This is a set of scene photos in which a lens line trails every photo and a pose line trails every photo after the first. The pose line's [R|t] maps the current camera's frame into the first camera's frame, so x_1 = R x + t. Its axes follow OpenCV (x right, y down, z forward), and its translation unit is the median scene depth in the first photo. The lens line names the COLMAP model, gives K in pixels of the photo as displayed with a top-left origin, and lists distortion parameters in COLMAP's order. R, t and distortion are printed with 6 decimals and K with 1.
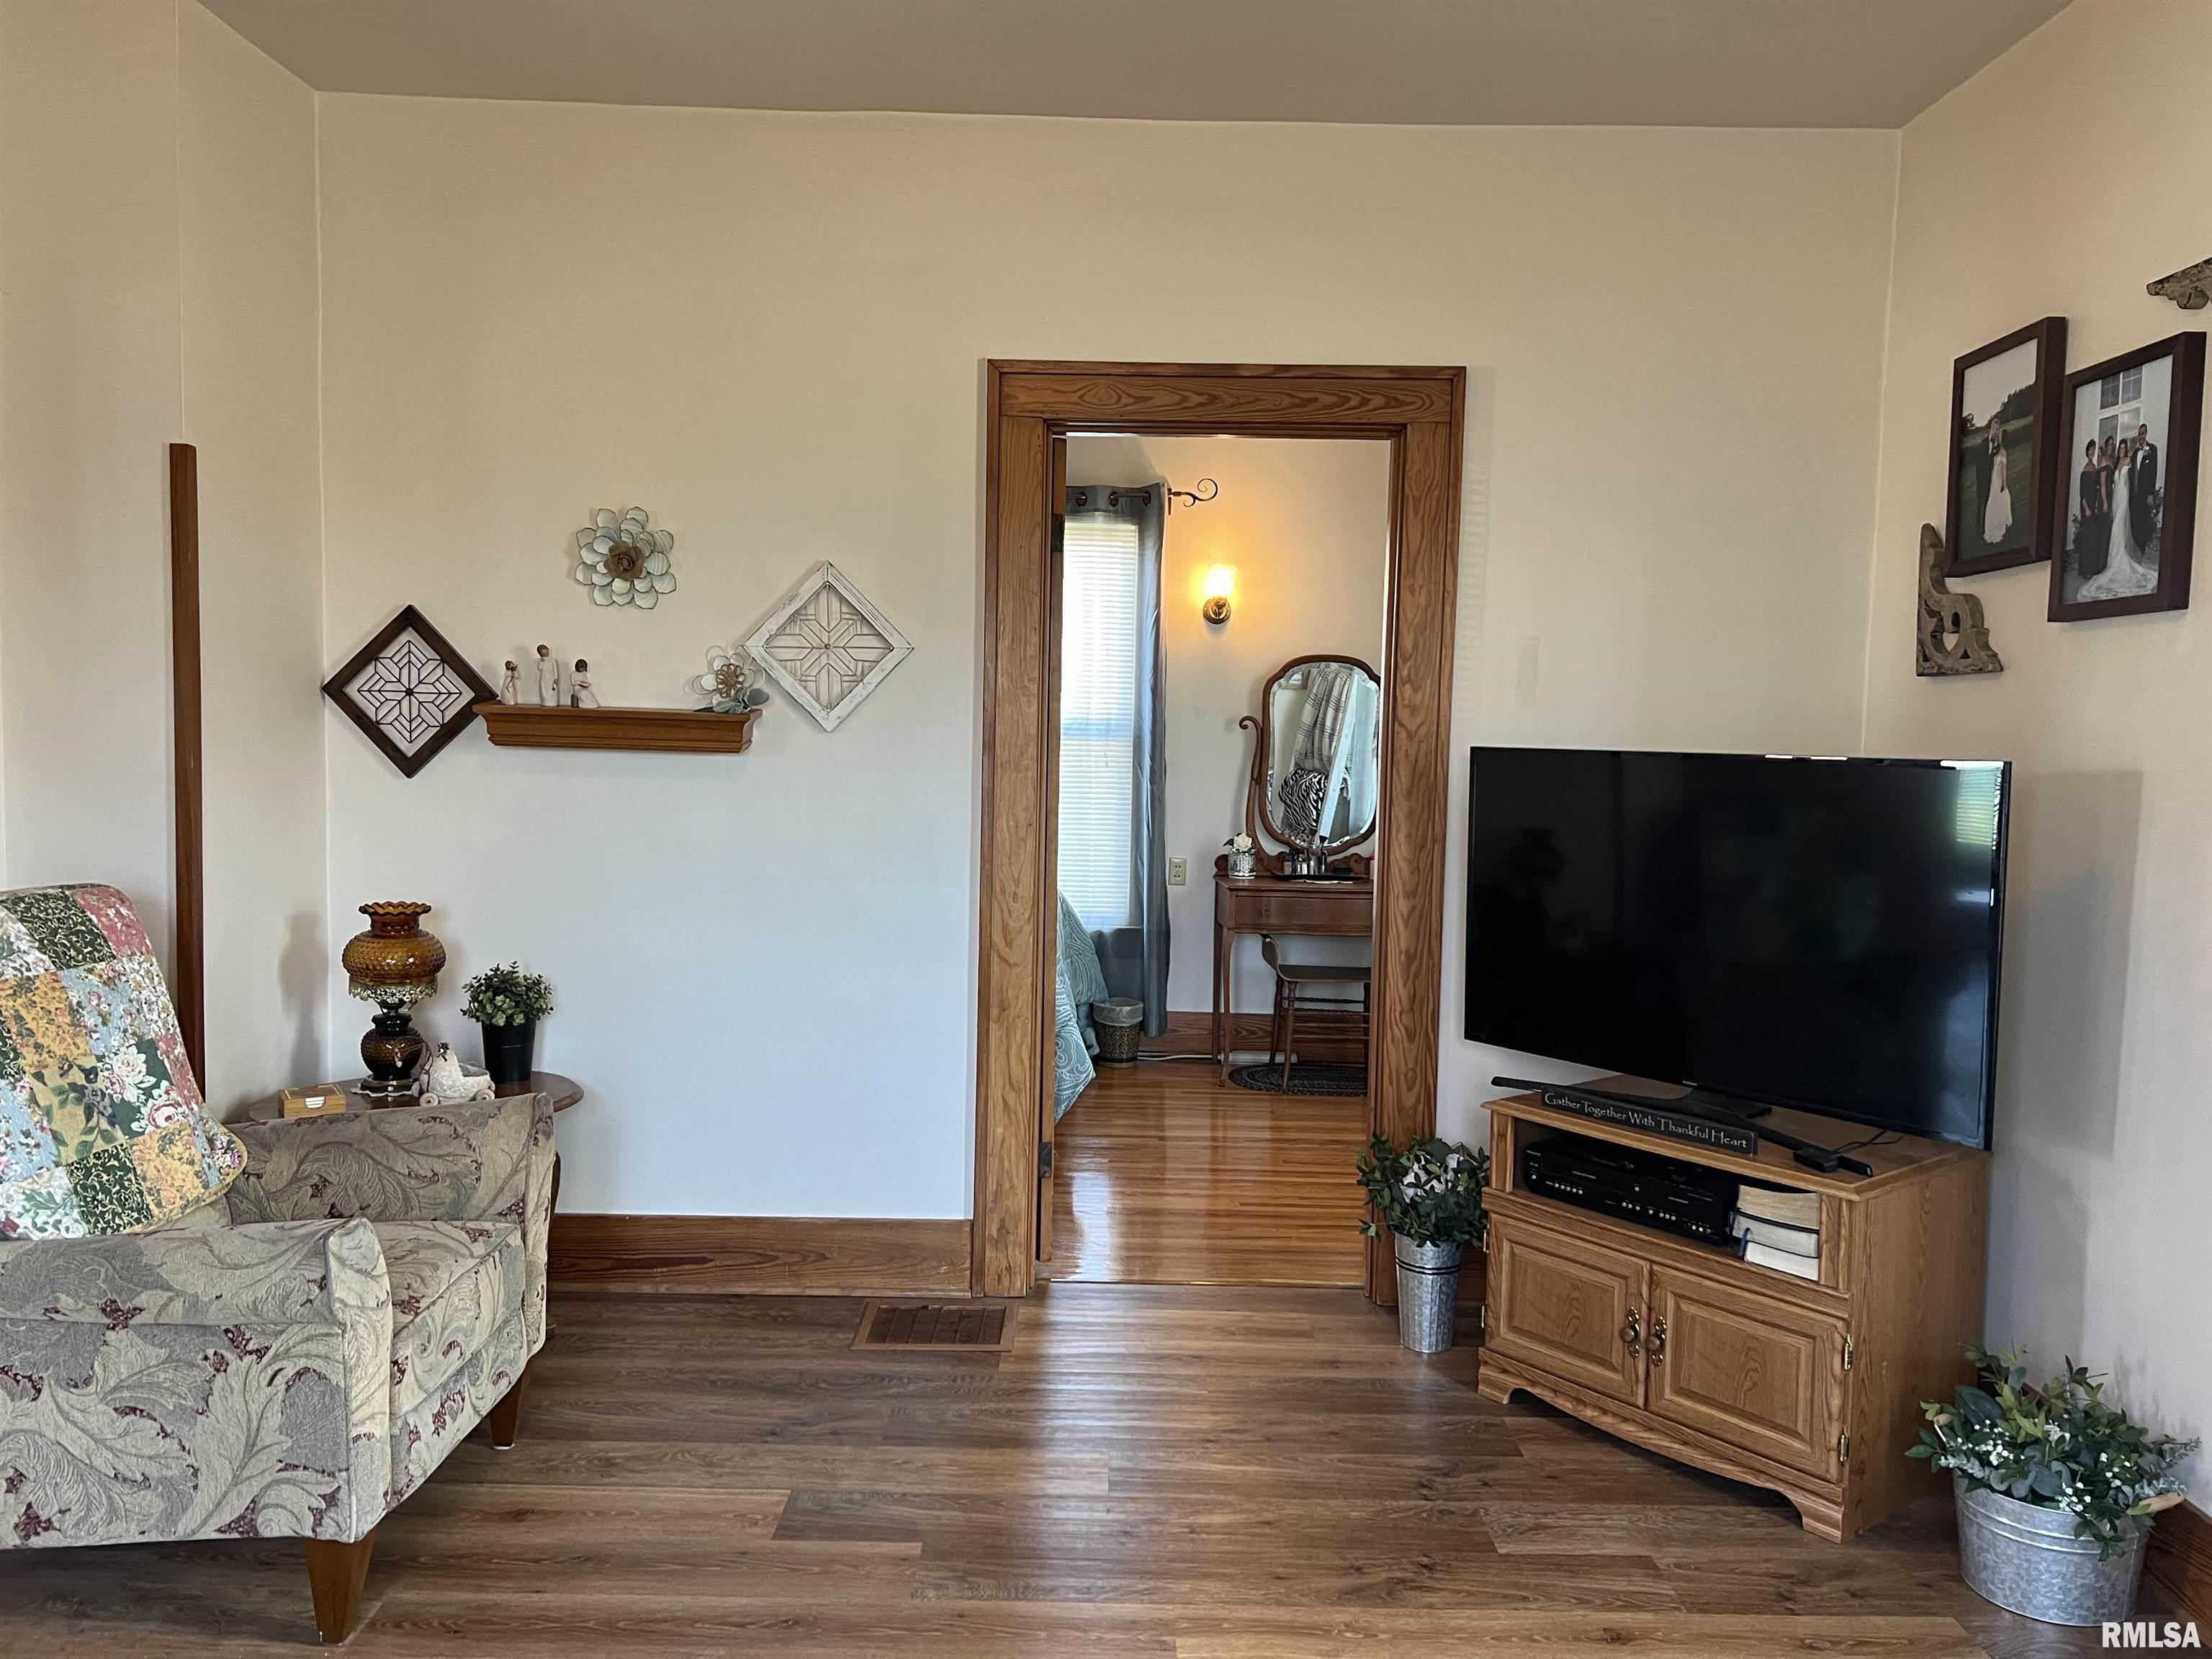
lens RADIAL K [[1665.3, 0, 1099.6], [0, 1665.3, 820.3], [0, 0, 1]] dist [0.057607, -0.048880]
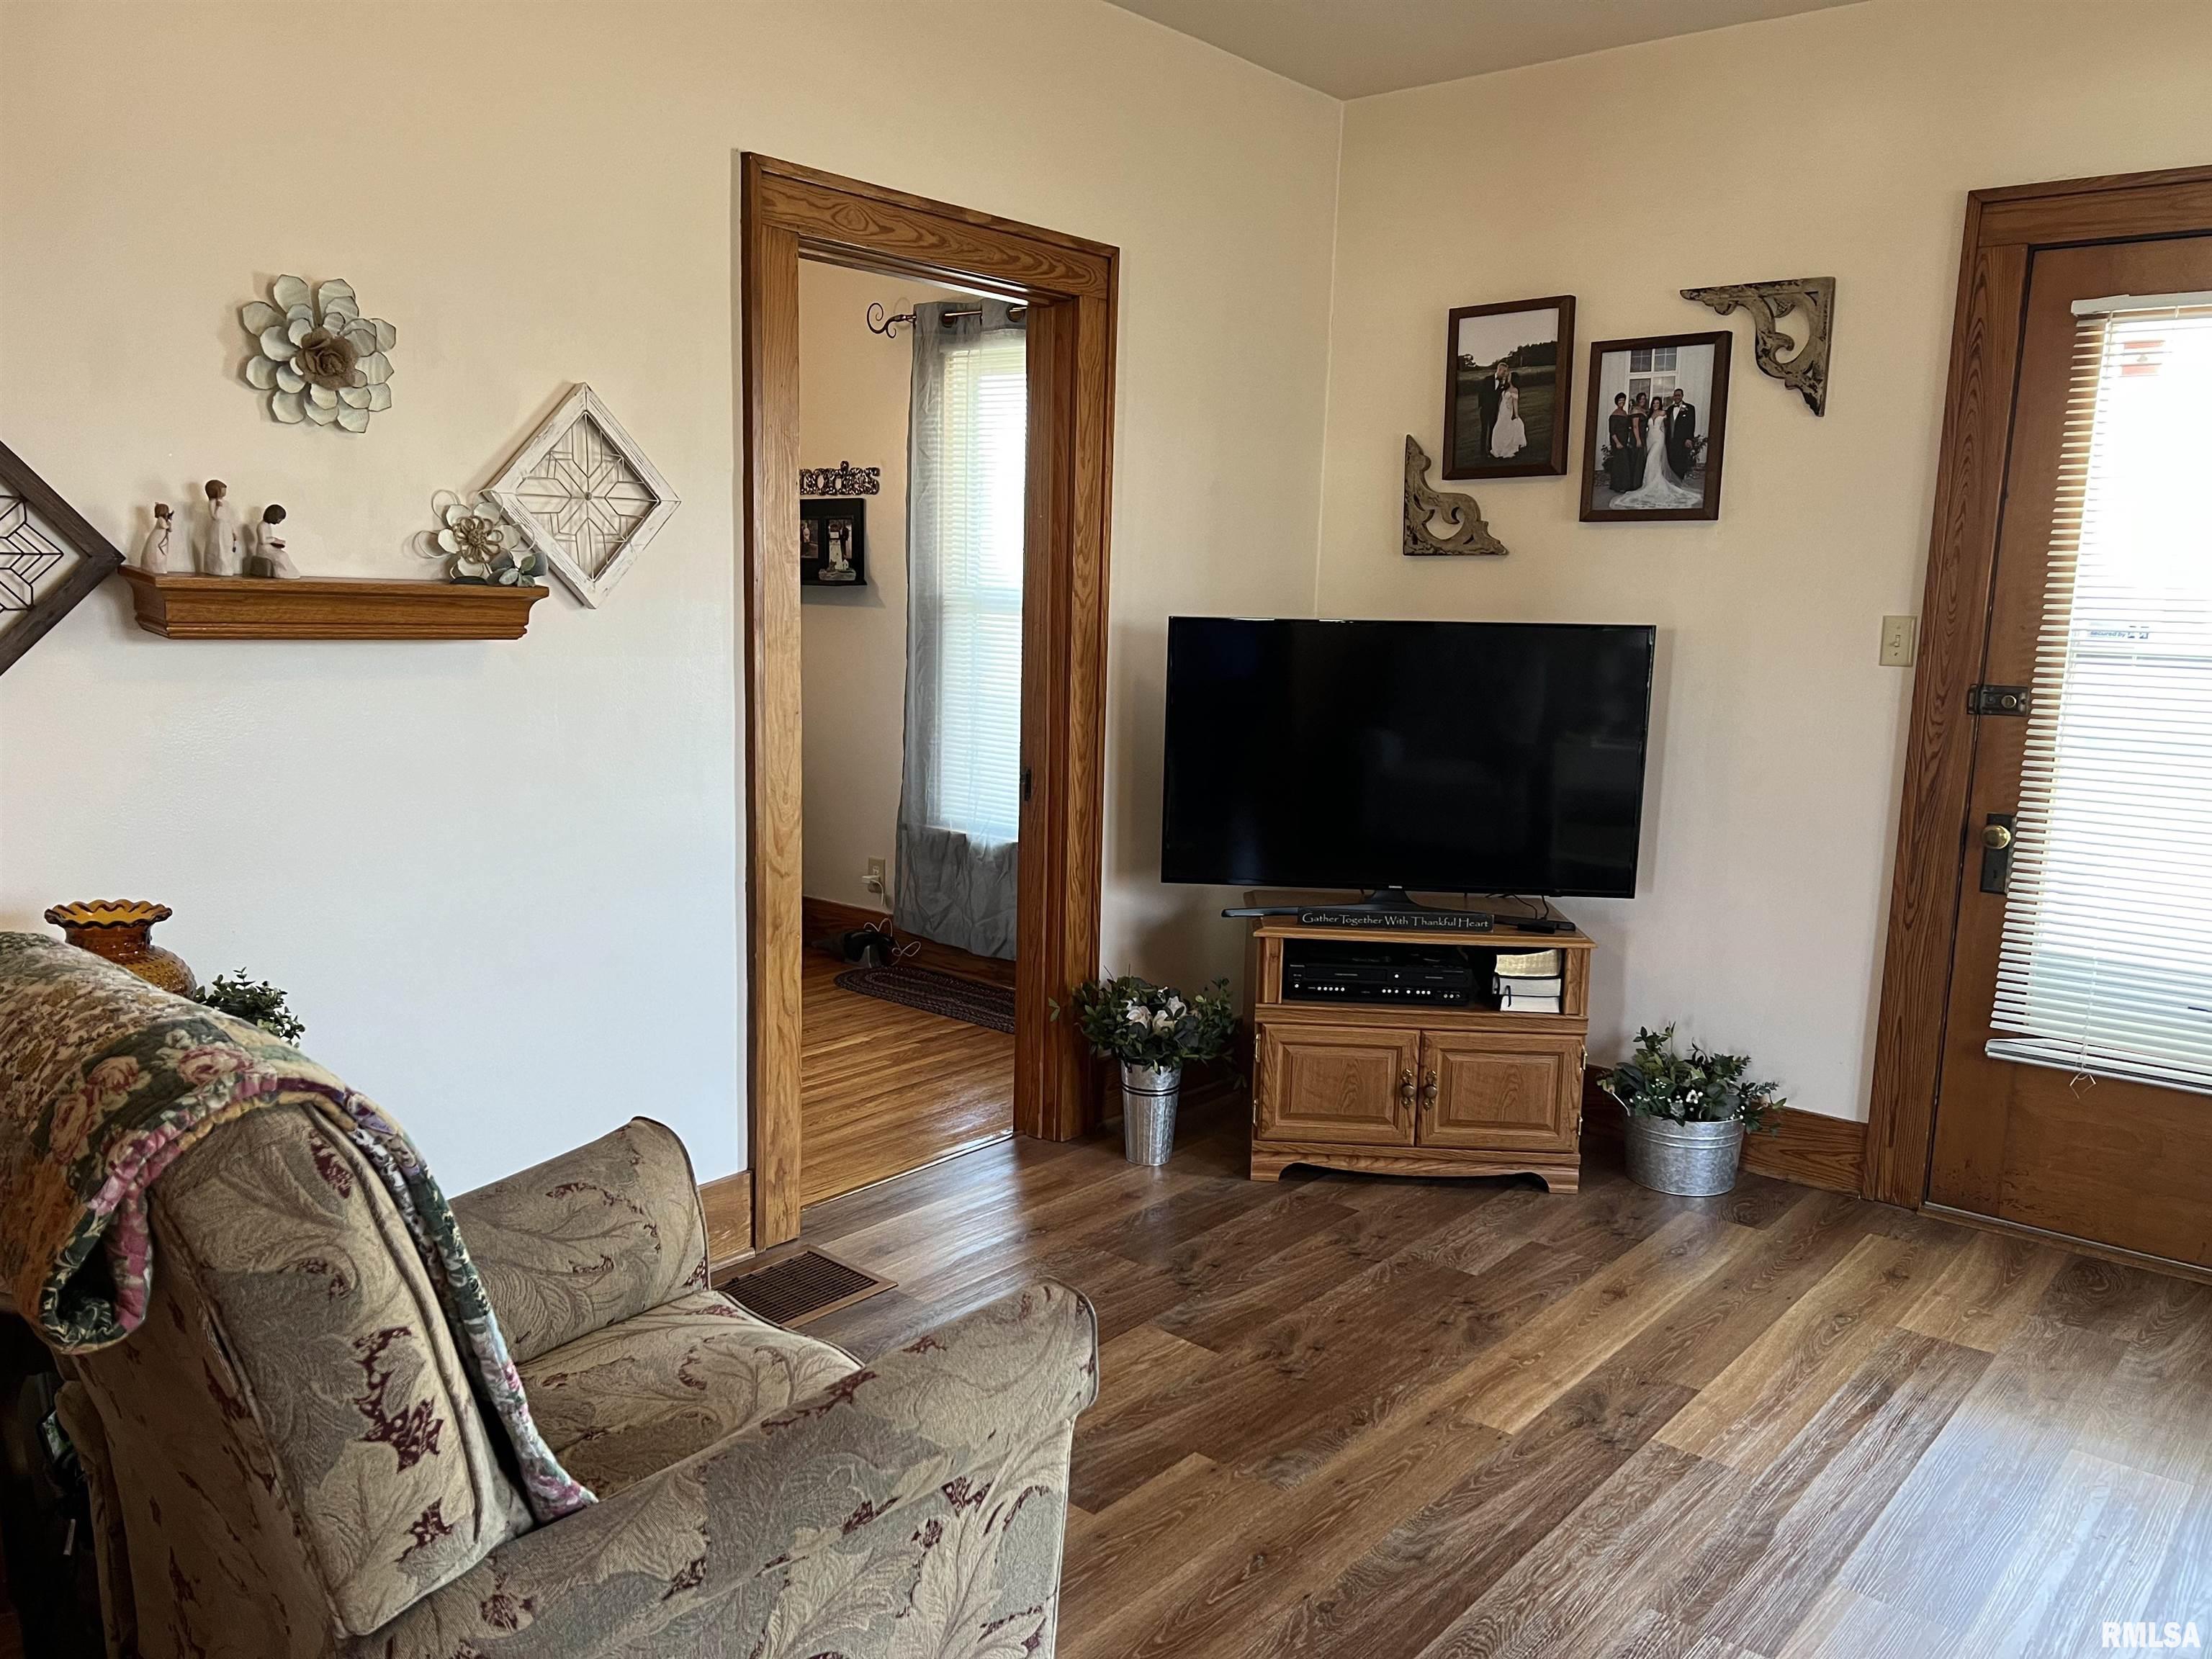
lens RADIAL K [[1665.3, 0, 1115.8], [0, 1665.3, 822.4], [0, 0, 1]] dist [0.057607, -0.048880]
pose [[0.646288, -0.112580, 0.754743, -0.696526], [0.035755, 0.992439, 0.117418, -0.042926], [-0.762256, -0.048900, 0.645426, 0.352867]]
